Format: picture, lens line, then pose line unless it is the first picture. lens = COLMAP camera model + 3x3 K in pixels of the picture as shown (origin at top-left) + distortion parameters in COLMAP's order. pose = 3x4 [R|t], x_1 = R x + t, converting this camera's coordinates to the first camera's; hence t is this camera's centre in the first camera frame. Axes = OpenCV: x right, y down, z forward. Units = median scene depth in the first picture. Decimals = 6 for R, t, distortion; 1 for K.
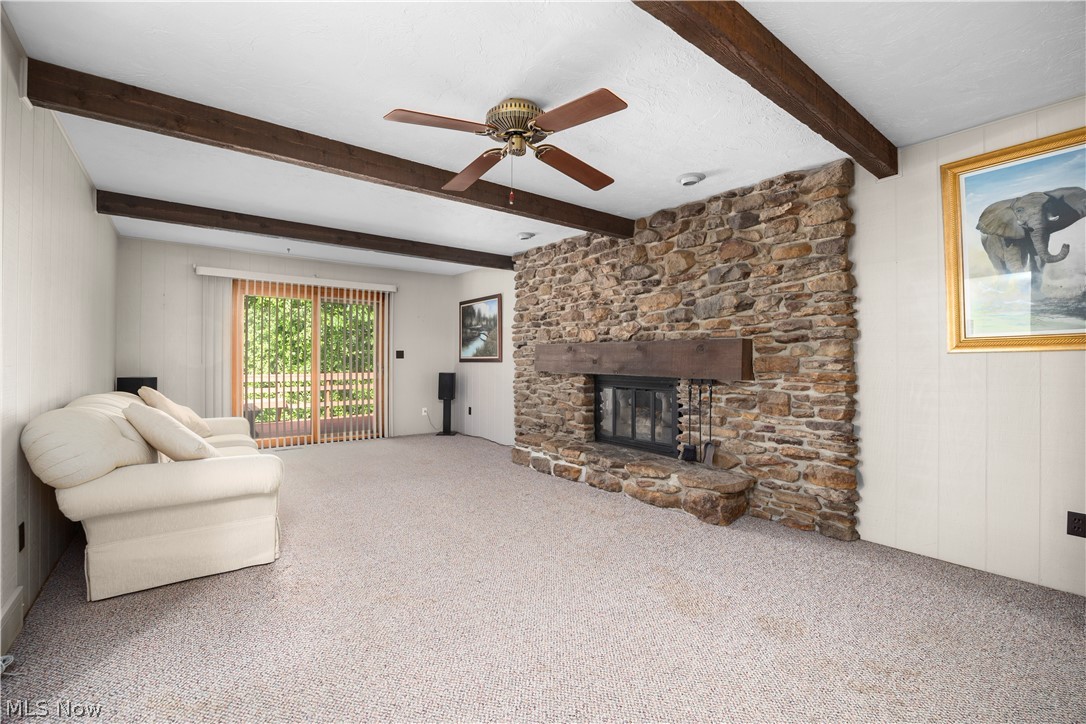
lens RADIAL K [[467.3, 0, 544.2], [0, 467.3, 359.6], [0, 0, 1]] dist [-0.020653, 0.000151]
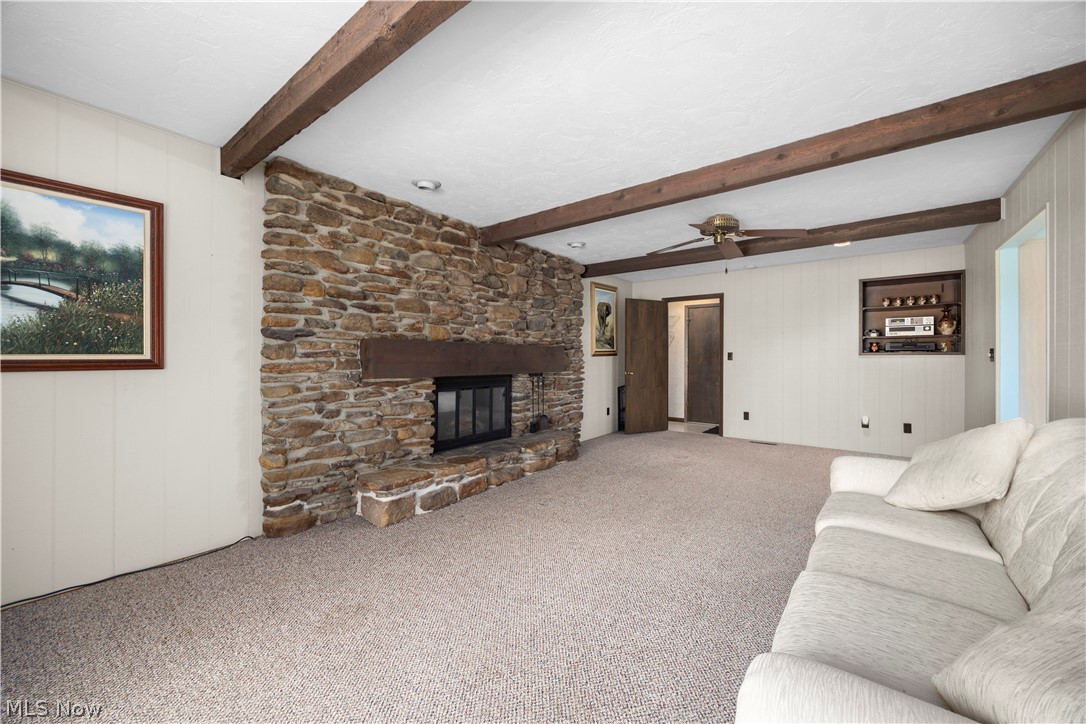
lens RADIAL K [[420.8, 0, 540.4], [0, 420.8, 360.1], [0, 0, 1]] dist [0.000150, -0.000200]
pose [[-0.243395, -0.005542, 0.969911, -0.954076], [0.001958, 0.999979, 0.006206, -0.006407], [-0.969925, 0.003410, -0.243379, 1.349737]]
